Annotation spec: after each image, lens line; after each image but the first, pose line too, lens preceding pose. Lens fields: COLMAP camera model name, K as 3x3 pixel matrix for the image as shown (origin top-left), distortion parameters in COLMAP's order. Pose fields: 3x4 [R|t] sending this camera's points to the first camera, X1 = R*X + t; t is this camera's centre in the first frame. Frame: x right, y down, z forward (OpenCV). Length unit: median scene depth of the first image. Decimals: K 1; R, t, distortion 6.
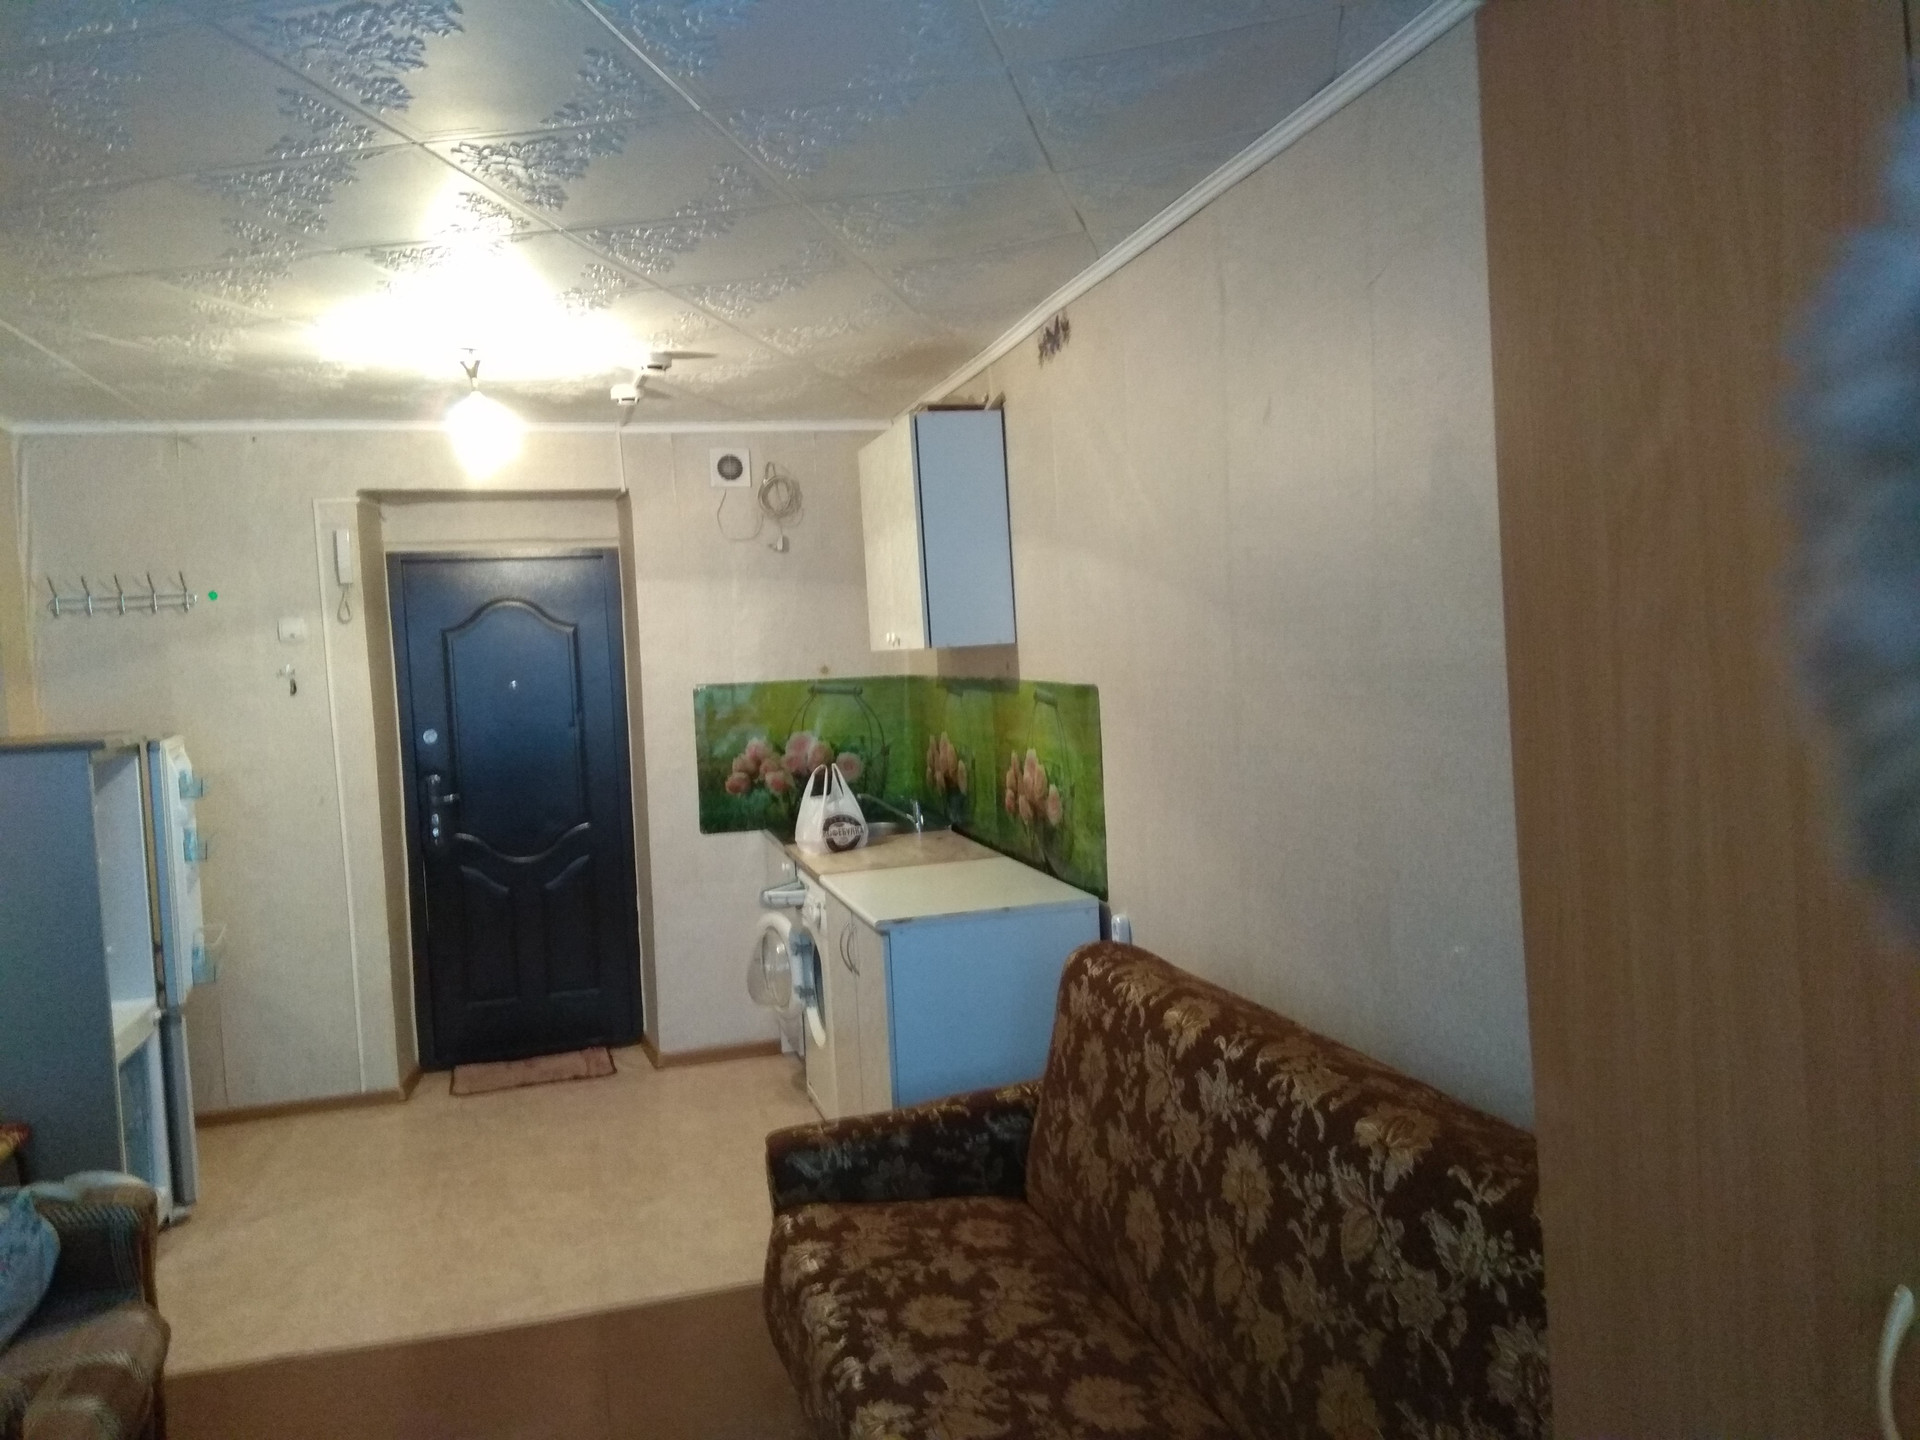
lens RADIAL K [[1463.2, 0, 973.6], [0, 1463.2, 713.8], [0, 0, 1]] dist [0.129747, -0.177758]
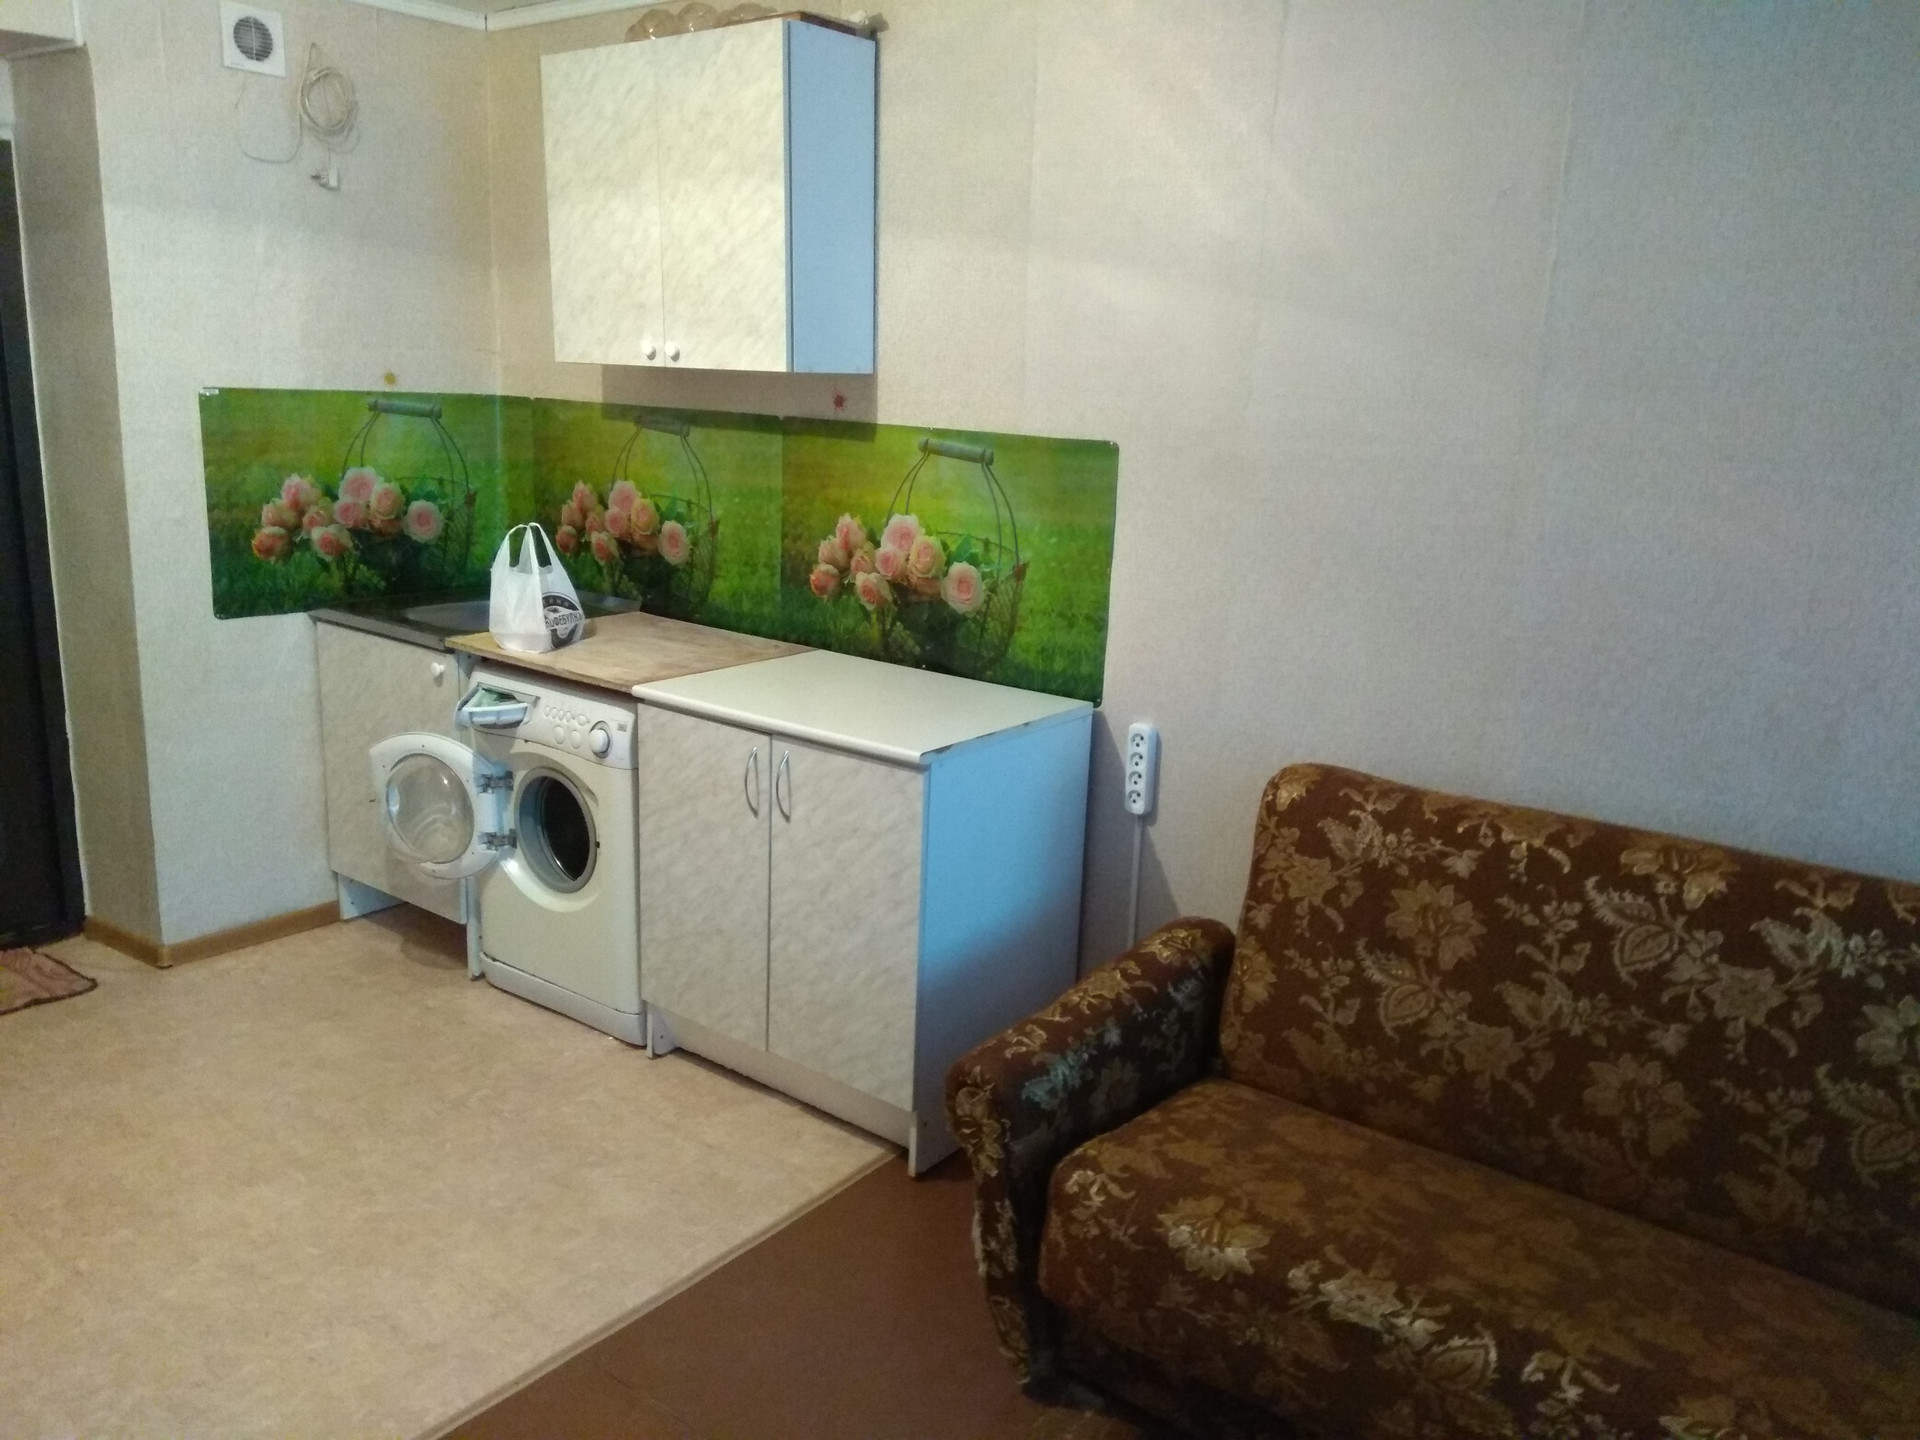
lens RADIAL K [[1463.2, 0, 973.6], [0, 1463.2, 713.8], [0, 0, 1]] dist [0.129747, -0.177758]
pose [[0.798916, -0.059171, 0.598525, -0.356489], [-0.045873, 0.986255, 0.158734, 0.002195], [-0.599691, -0.154272, 0.785220, 0.297368]]
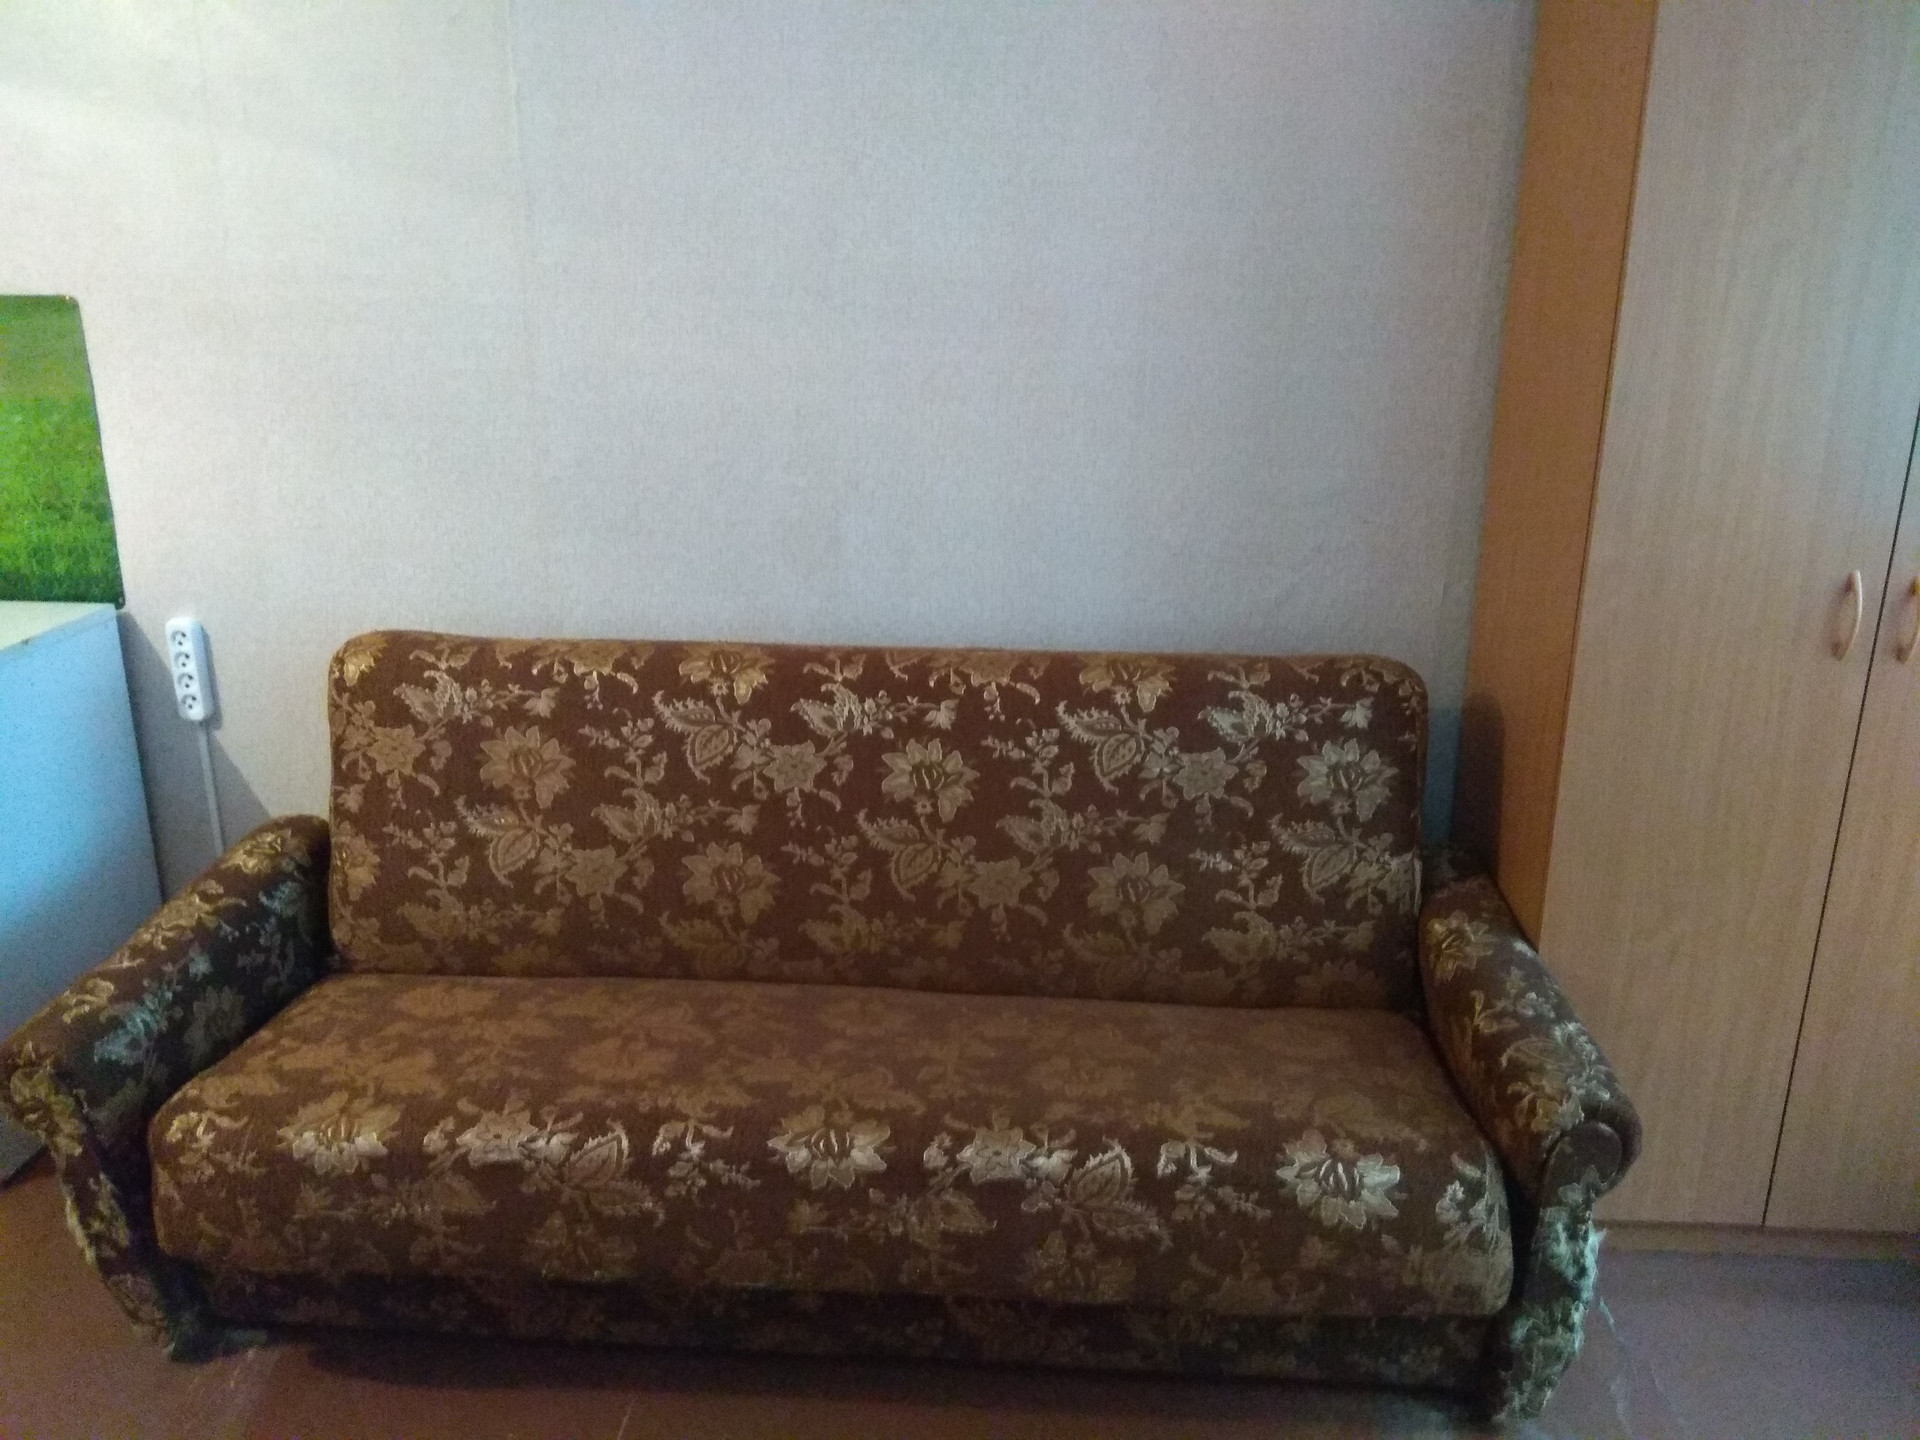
lens RADIAL K [[1463.2, 0, 973.6], [0, 1463.2, 713.8], [0, 0, 1]] dist [0.129747, -0.177758]
pose [[0.344766, -0.237602, 0.908120, -0.342566], [0.020763, 0.969128, 0.245681, 0.004705], [-0.938459, -0.065847, 0.339056, 0.271141]]
